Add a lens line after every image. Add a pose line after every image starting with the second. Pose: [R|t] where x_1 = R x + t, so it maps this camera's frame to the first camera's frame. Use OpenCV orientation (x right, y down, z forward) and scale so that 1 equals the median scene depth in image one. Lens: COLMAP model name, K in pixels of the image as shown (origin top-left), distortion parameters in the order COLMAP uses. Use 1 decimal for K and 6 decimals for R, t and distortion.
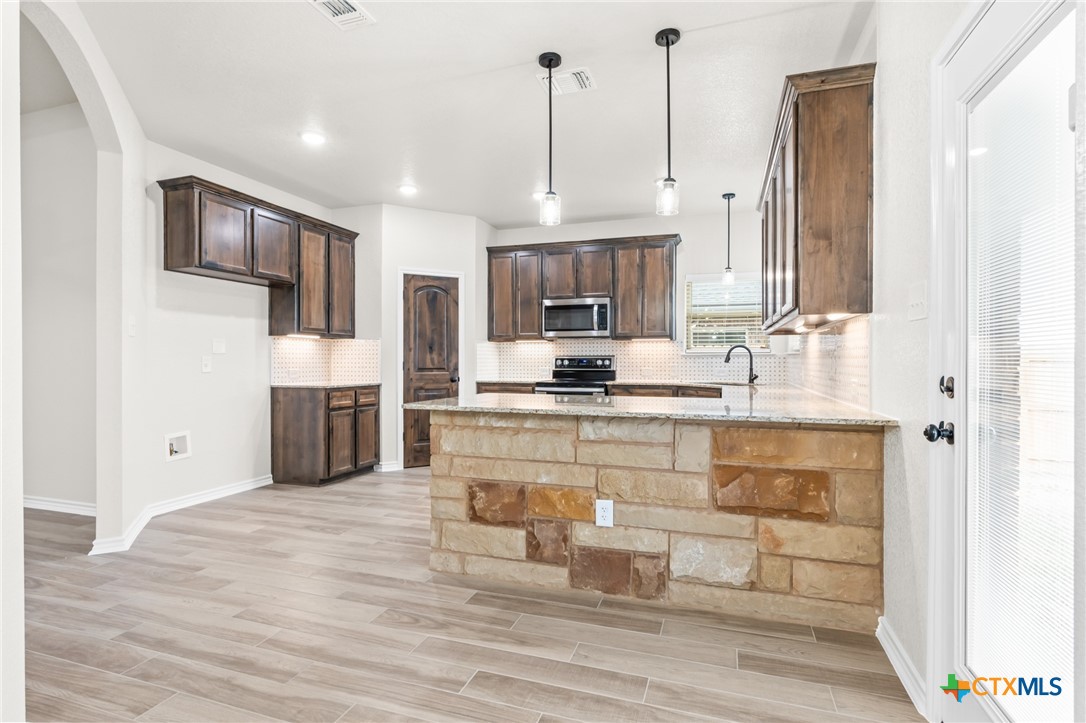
lens RADIAL K [[544.2, 0, 533.8], [0, 544.2, 360.4], [0, 0, 1]] dist [-0.011791, 0.000037]
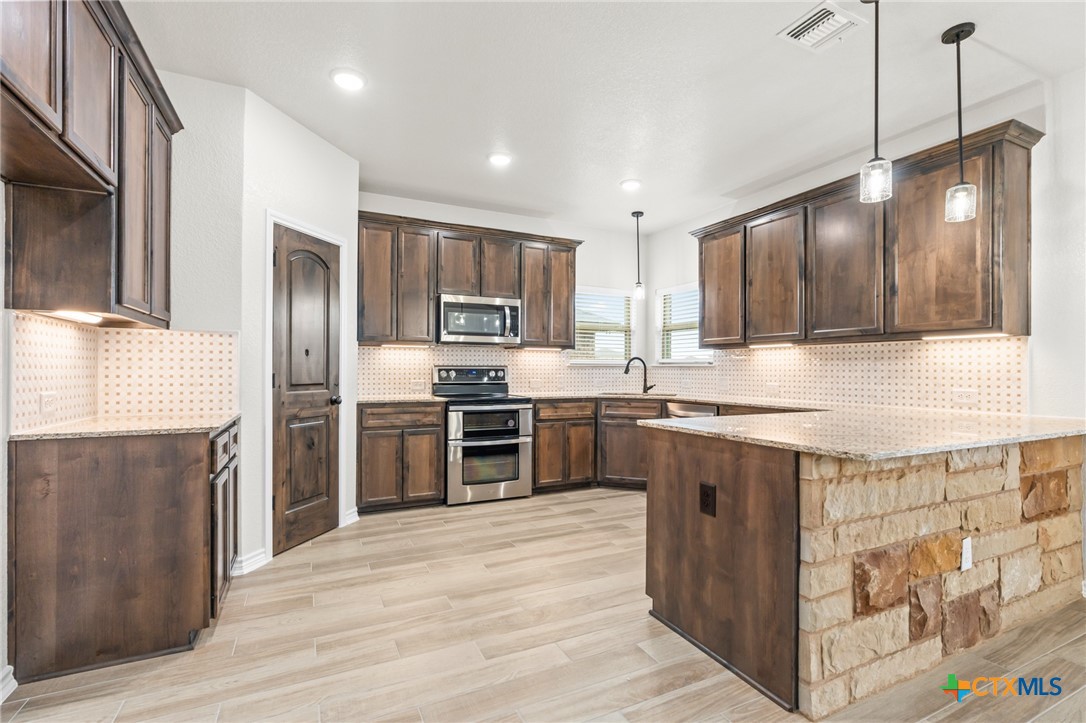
lens RADIAL K [[494.5, 0, 538.6], [0, 494.5, 370.1], [0, 0, 1]] dist [-0.006016, 0.002088]
pose [[0.709258, 0.002053, 0.704946, -0.469657], [-0.003102, 0.999995, 0.000209, -0.002876], [-0.704942, -0.002336, 0.709261, 0.487674]]
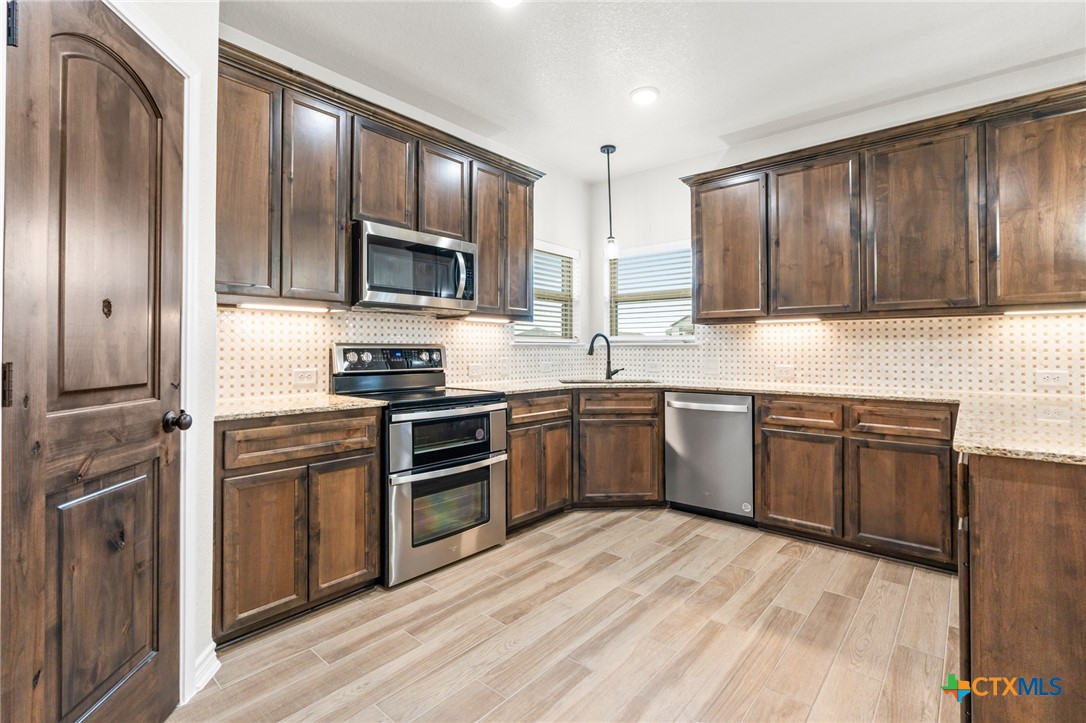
lens RADIAL K [[494.5, 0, 544.2], [0, 494.5, 346.0], [0, 0, 1]] dist [-0.006016, 0.002088]
pose [[0.365388, 0.008589, 0.930816, -0.380055], [-0.000117, 0.999958, -0.009181, -0.002767], [-0.930855, 0.003246, 0.365374, 0.868613]]
